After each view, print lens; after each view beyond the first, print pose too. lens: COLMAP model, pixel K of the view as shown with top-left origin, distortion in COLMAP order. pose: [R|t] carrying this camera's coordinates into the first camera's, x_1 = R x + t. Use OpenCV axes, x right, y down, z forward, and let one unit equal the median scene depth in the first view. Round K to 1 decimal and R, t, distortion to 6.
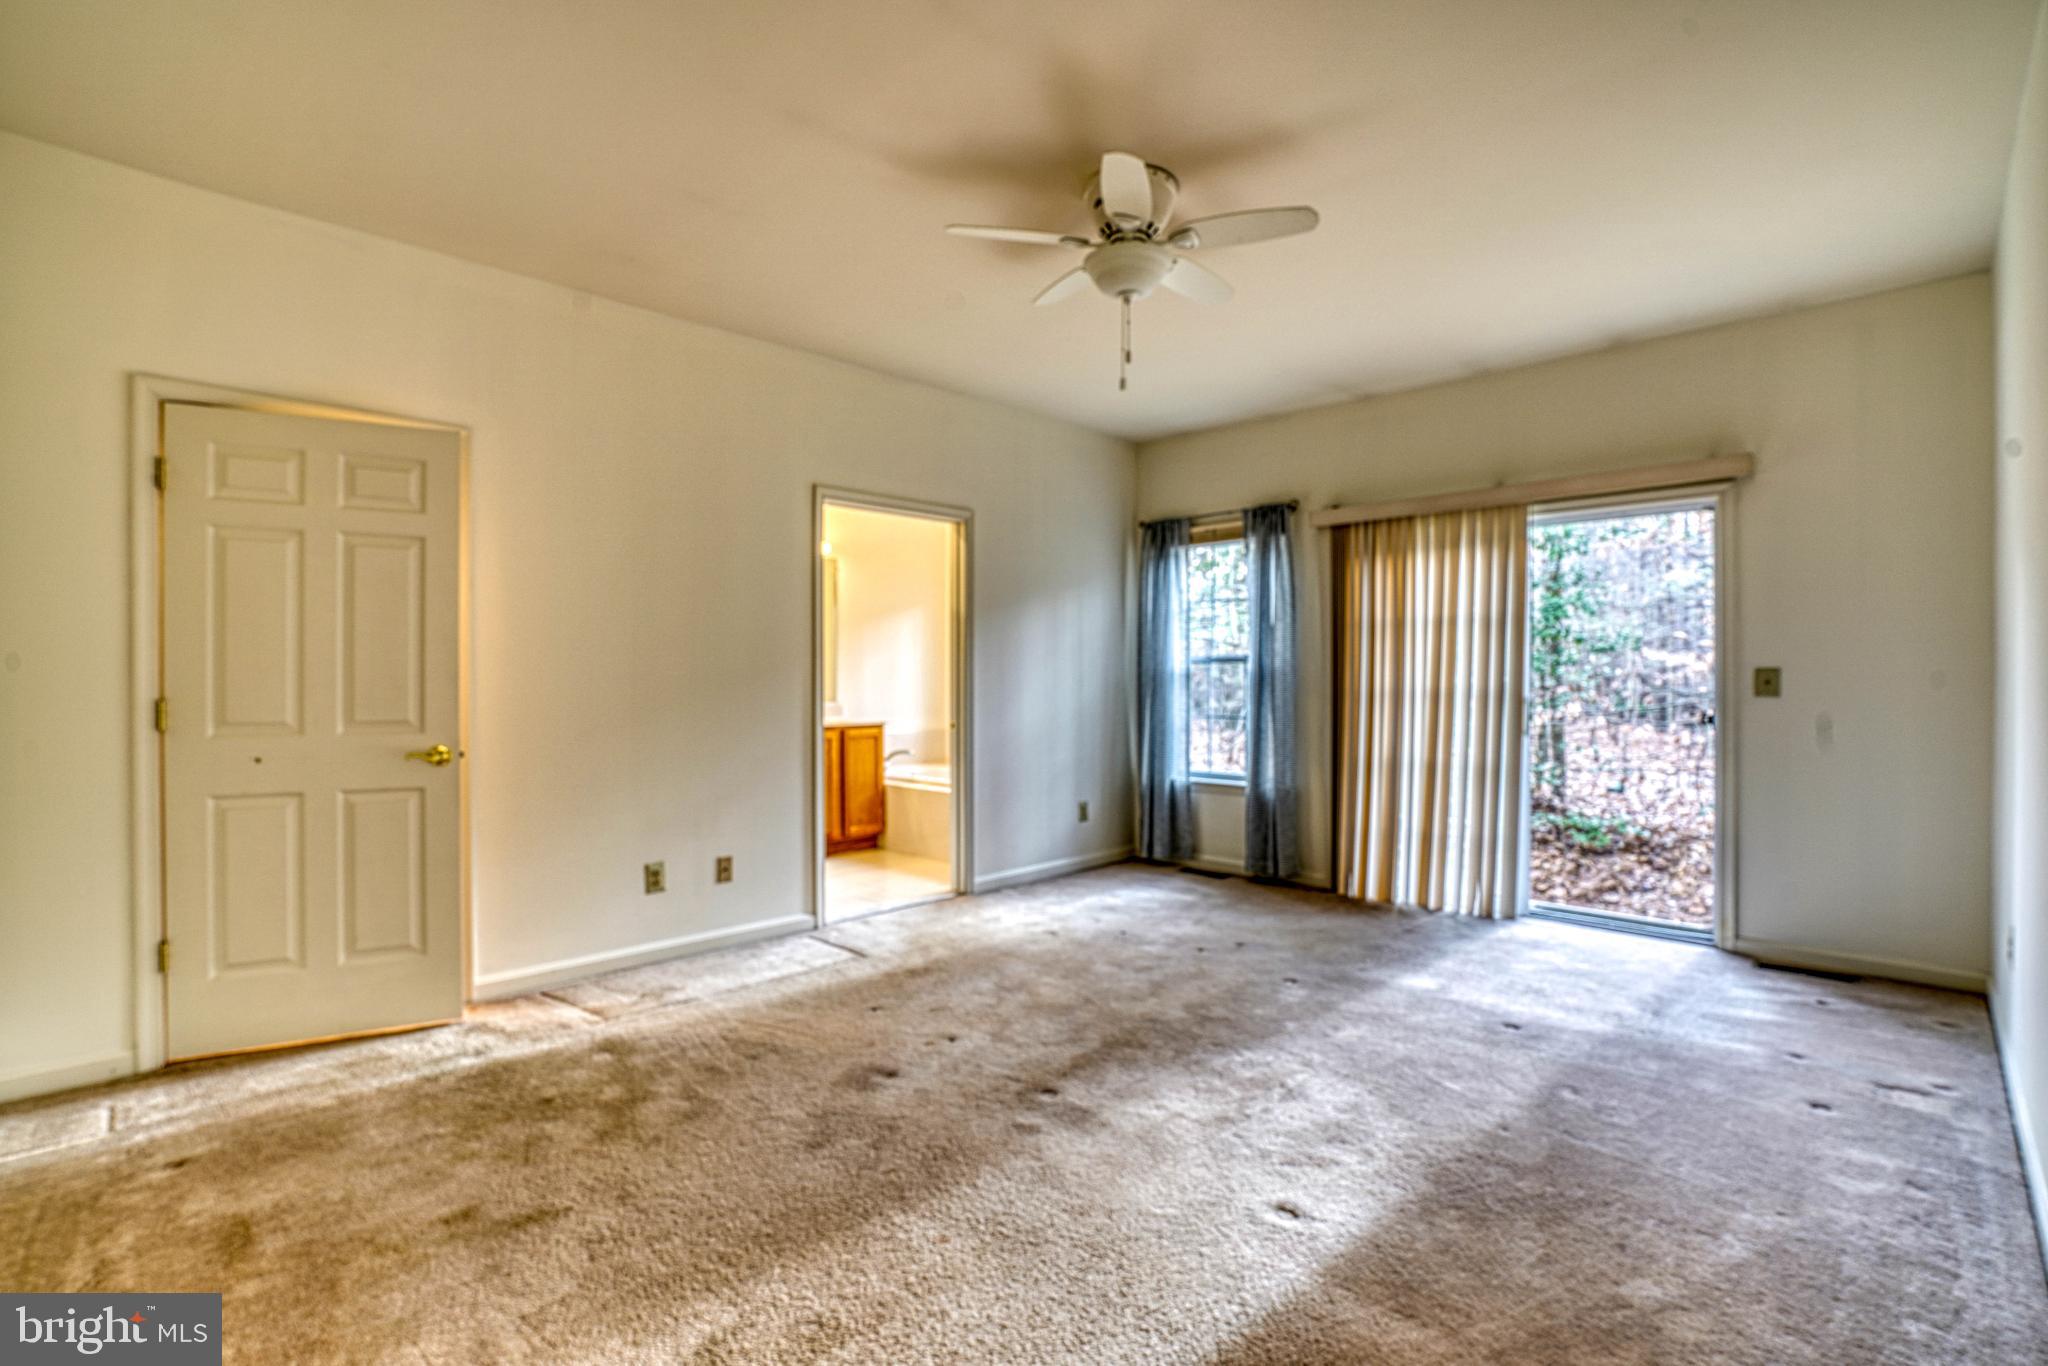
lens RADIAL K [[960.8, 0, 1013.6], [0, 960.8, 682.5], [0, 0, 1]] dist [-0.047322, 0.015820]
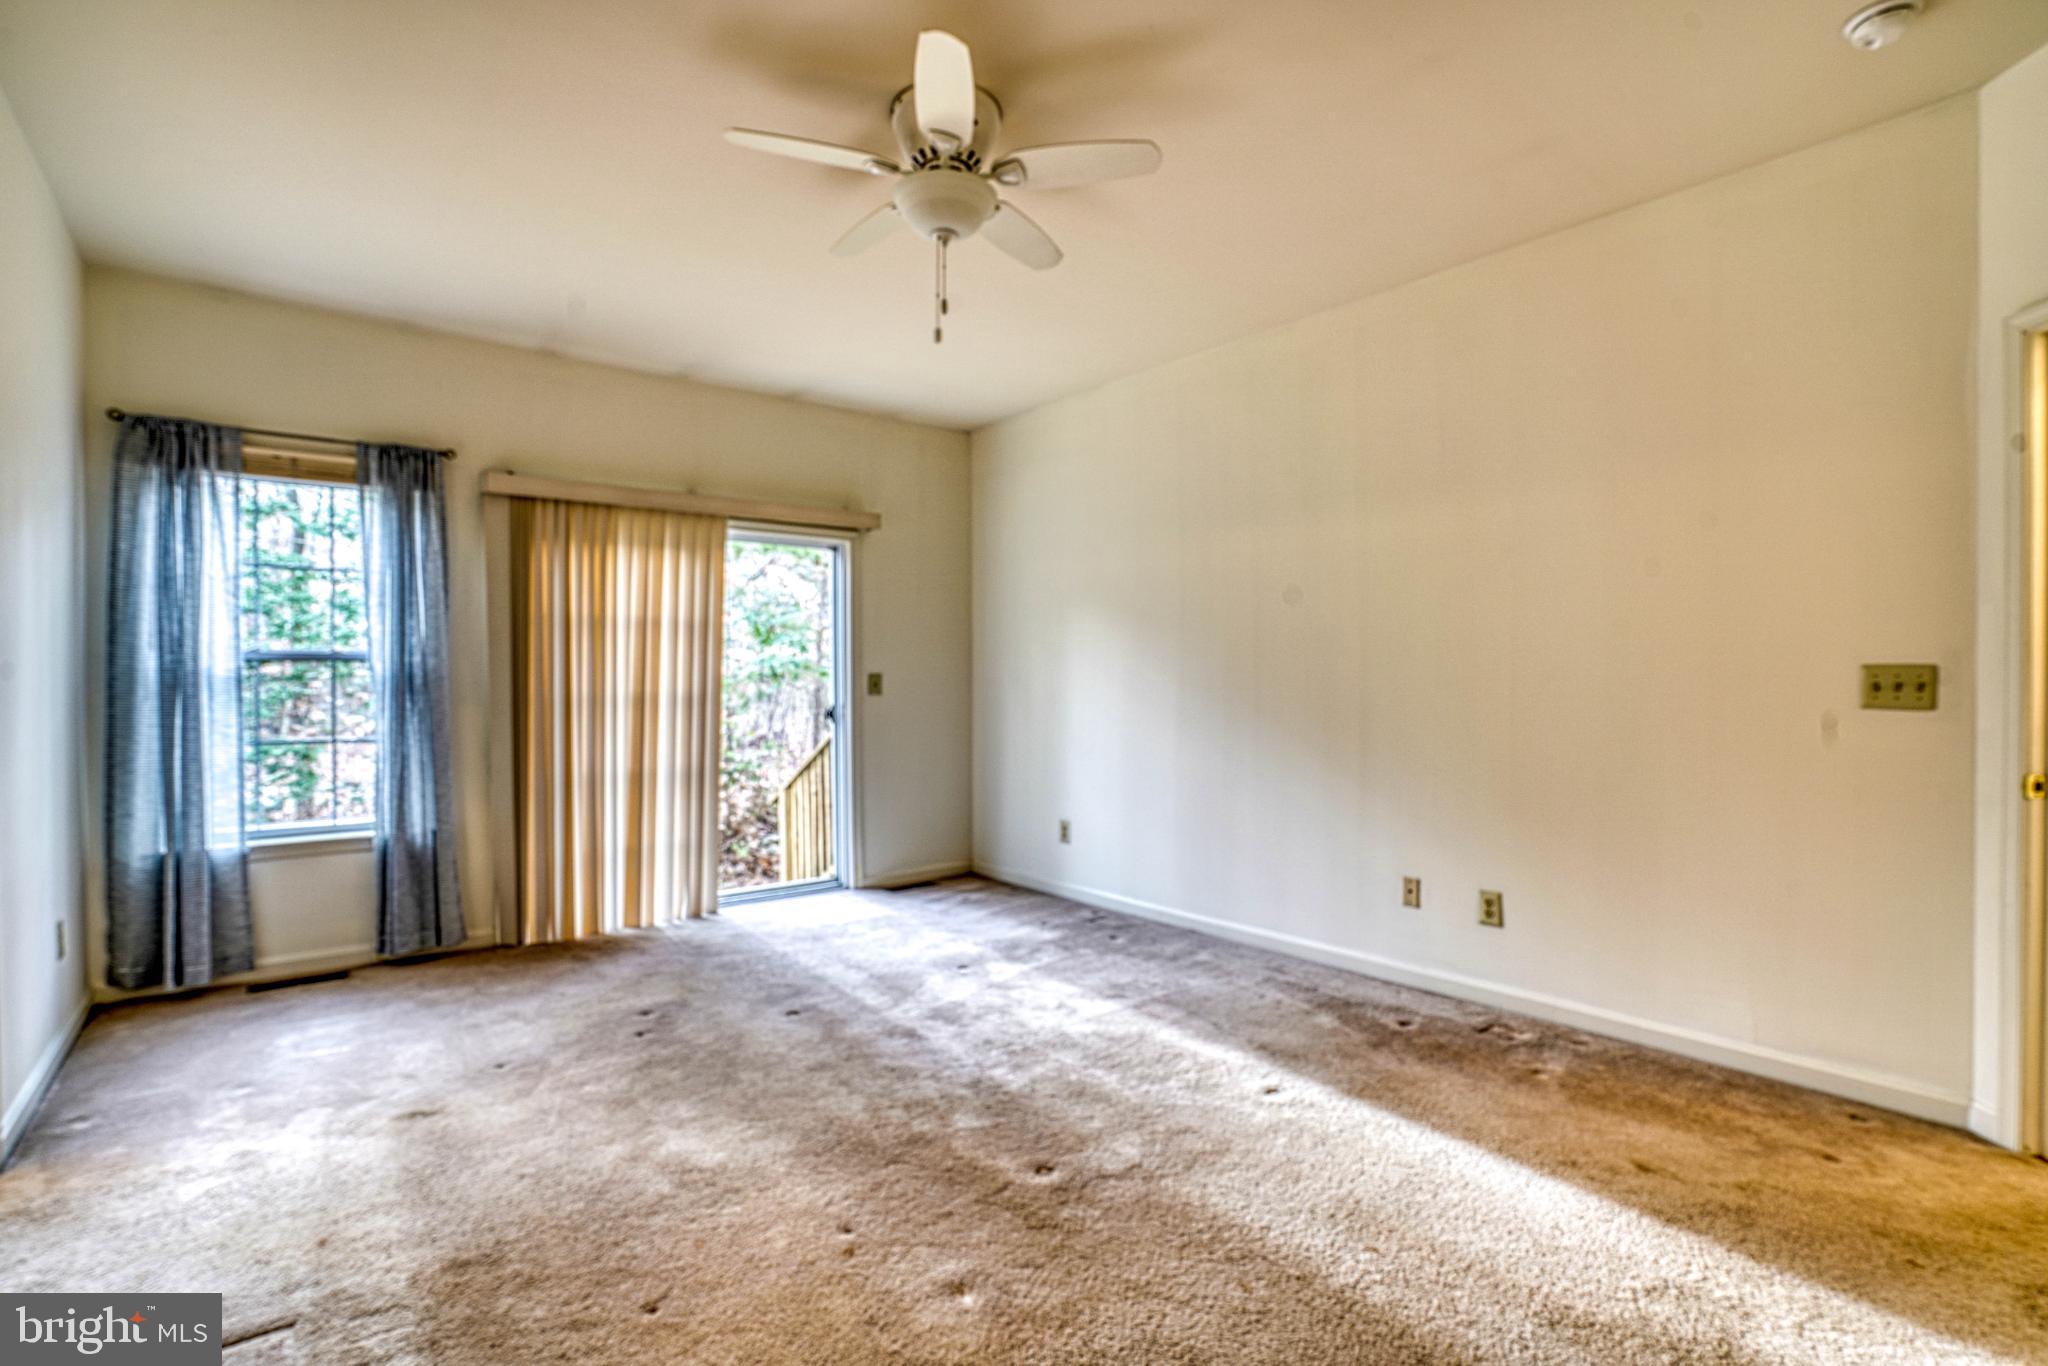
lens RADIAL K [[960.8, 0, 1023.7], [0, 960.8, 688.8], [0, 0, 1]] dist [-0.047322, 0.015820]
pose [[0.123168, -0.005879, 0.992368, -0.432503], [0.009854, 0.999940, 0.004701, 0.001118], [-0.992337, 0.009200, 0.123219, 0.489211]]
